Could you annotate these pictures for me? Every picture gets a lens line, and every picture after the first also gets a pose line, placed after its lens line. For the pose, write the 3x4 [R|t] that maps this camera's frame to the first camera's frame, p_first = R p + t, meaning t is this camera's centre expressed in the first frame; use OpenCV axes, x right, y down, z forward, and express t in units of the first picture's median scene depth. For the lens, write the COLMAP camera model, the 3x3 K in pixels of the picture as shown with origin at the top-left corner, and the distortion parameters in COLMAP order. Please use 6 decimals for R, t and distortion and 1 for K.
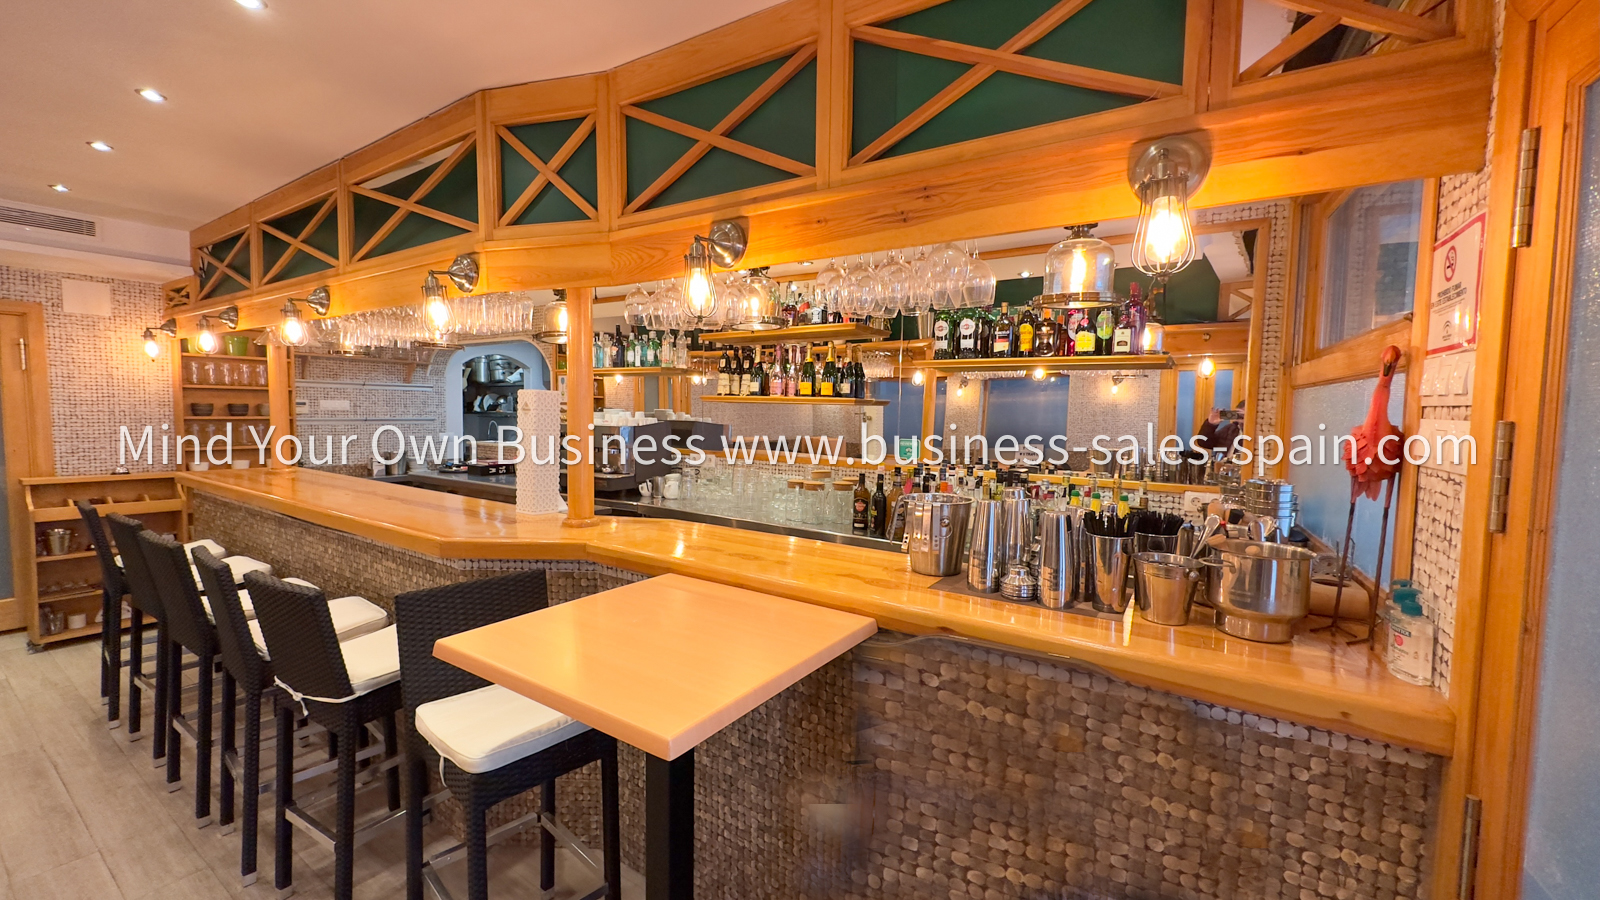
lens RADIAL K [[636.8, 0, 803.6], [0, 636.8, 446.7], [0, 0, 1]] dist [-0.003373, 0.000555]
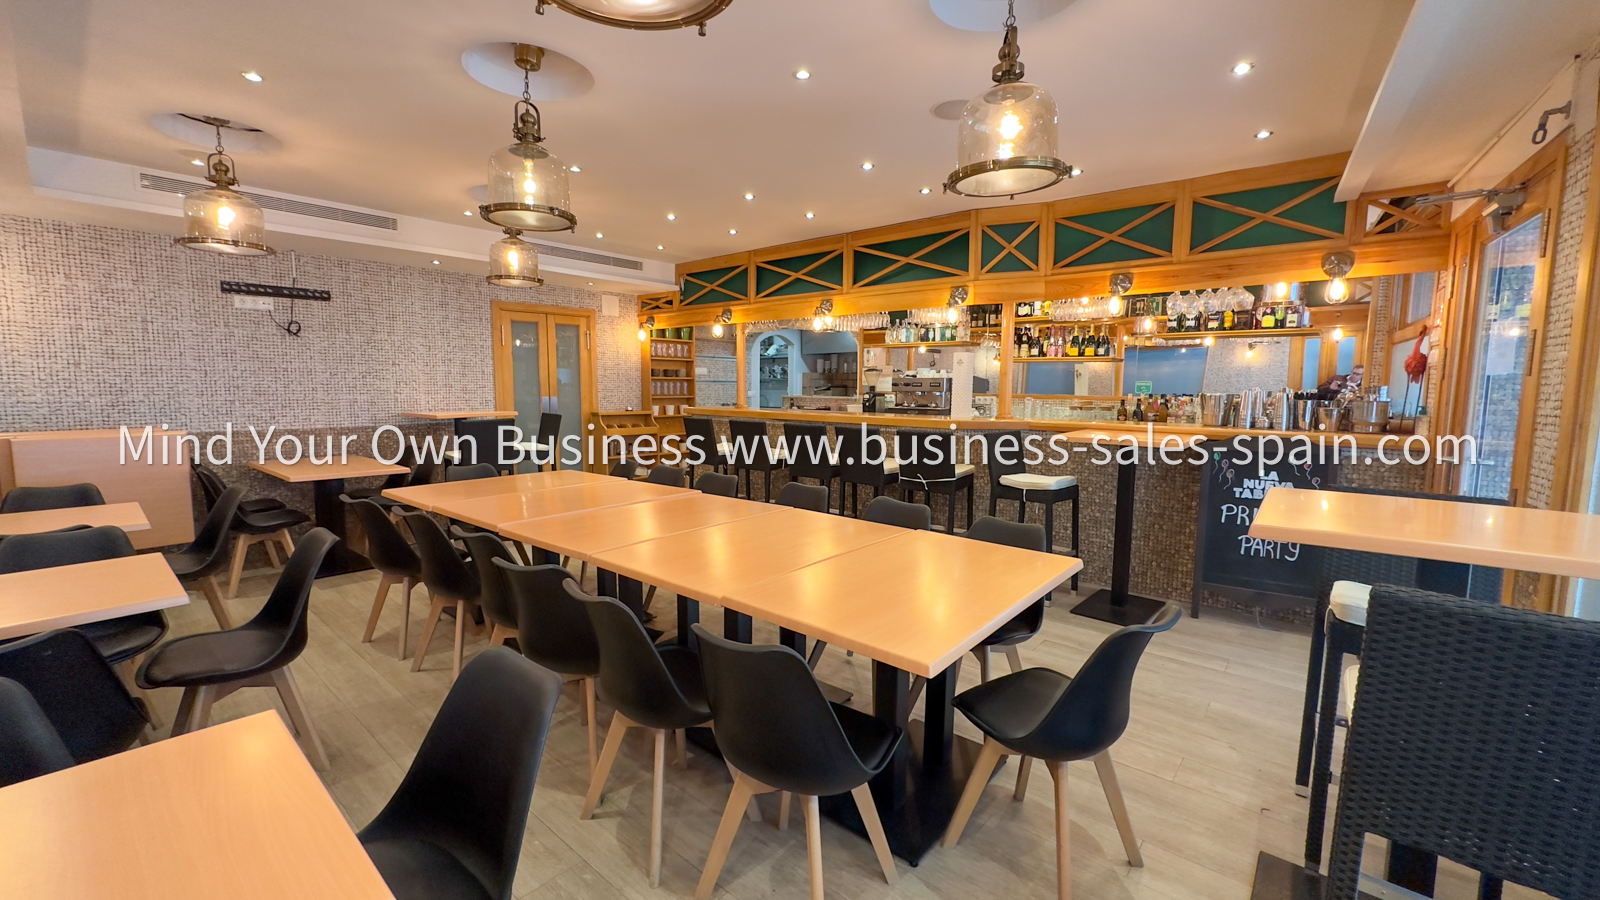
lens RADIAL K [[636.8, 0, 805.4], [0, 636.8, 444.0], [0, 0, 1]] dist [-0.003373, 0.000555]
pose [[0.993445, 0.000210, -0.114311, -0.753165], [0.003558, 0.999457, 0.032761, 0.136165], [0.114256, -0.032953, 0.992905, -1.088829]]
